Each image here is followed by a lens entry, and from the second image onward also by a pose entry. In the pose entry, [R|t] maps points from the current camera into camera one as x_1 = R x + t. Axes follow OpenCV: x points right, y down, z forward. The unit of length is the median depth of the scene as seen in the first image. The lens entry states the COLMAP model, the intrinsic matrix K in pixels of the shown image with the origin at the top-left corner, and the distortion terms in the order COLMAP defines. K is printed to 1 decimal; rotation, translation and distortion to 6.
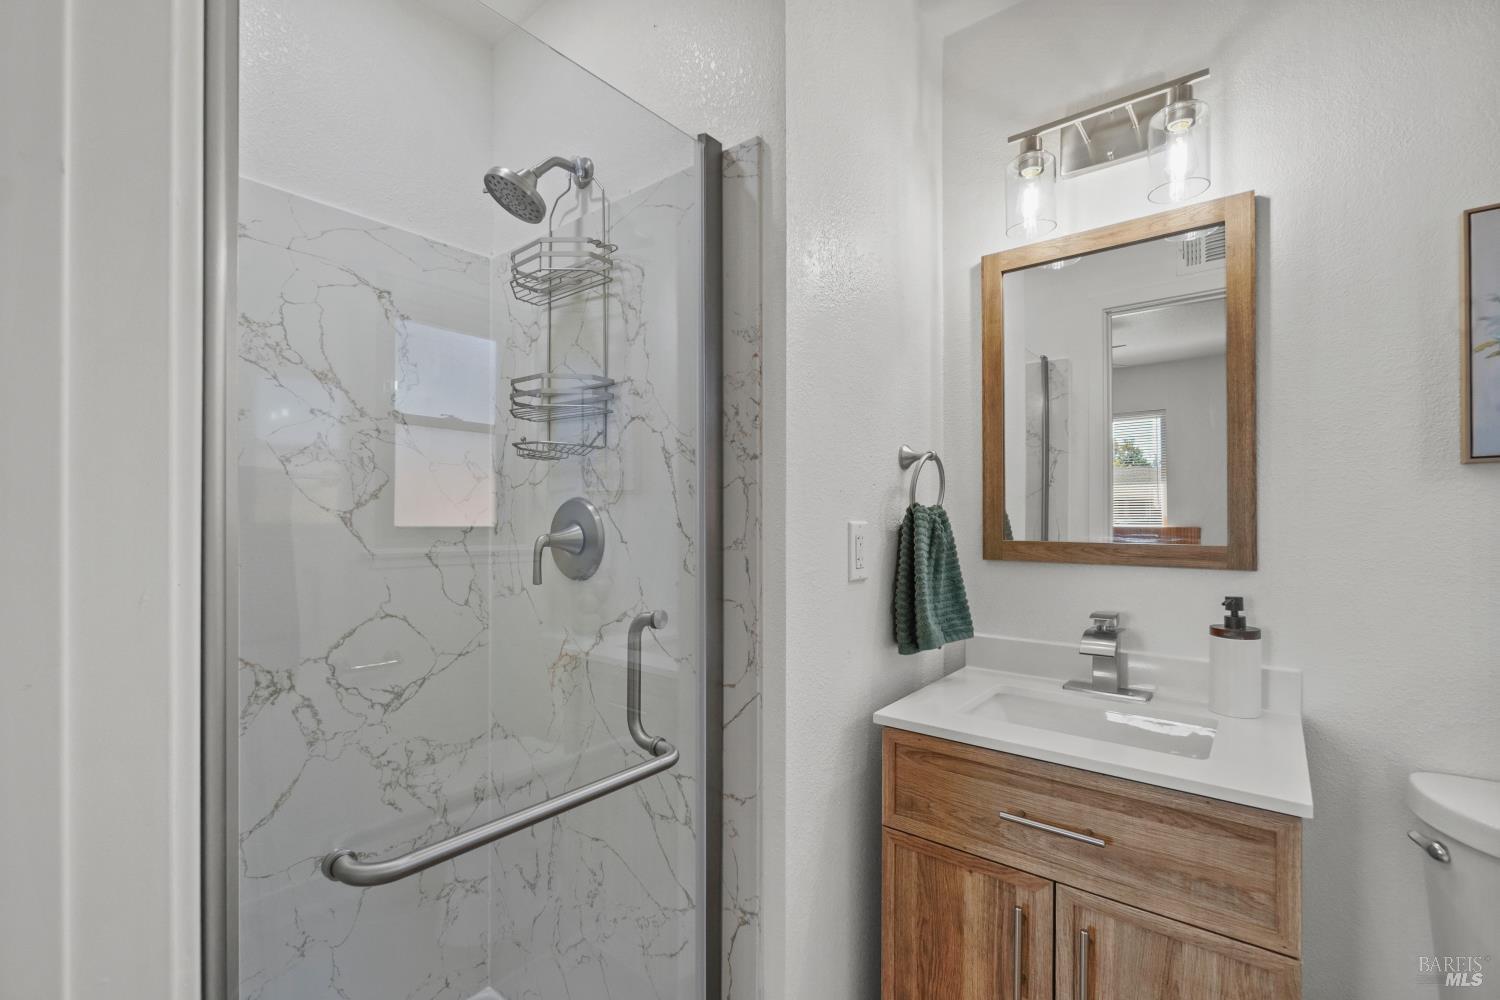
lens RADIAL K [[655.5, 0, 747.1], [0, 655.5, 513.9], [0, 0, 1]] dist [-0.004047, 0.000566]
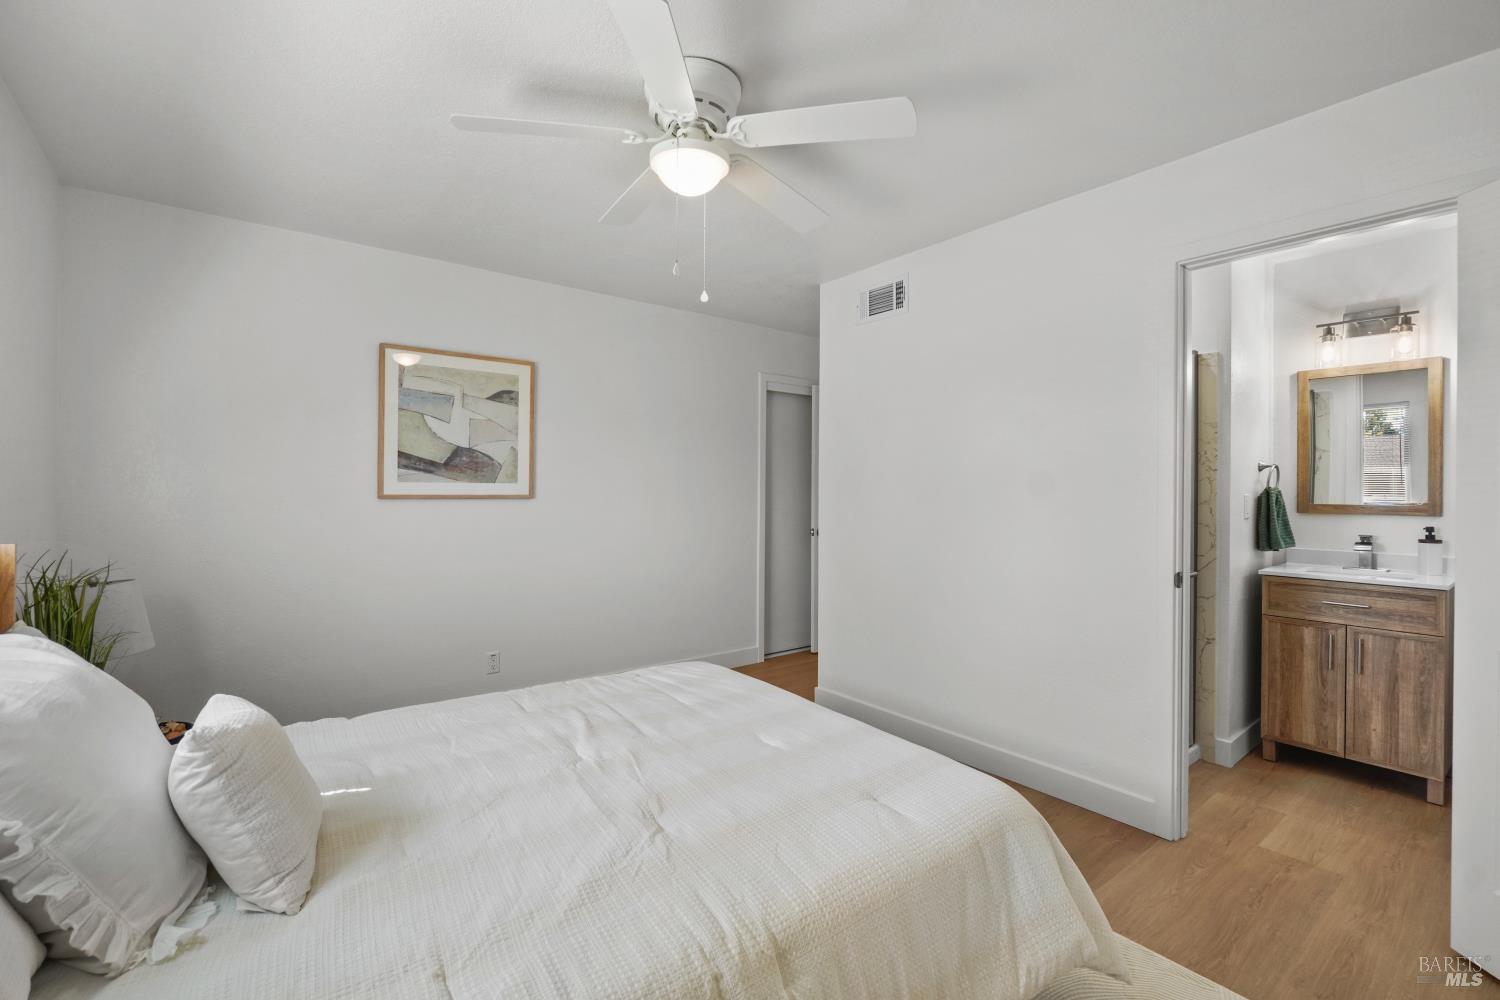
lens RADIAL K [[655.5, 0, 752.3], [0, 655.5, 487.6], [0, 0, 1]] dist [-0.004047, 0.000566]
pose [[0.974319, 0.005190, -0.225111, -1.183236], [-0.004292, 0.999981, 0.004476, -0.018794], [0.225130, -0.003395, 0.974323, -1.964967]]
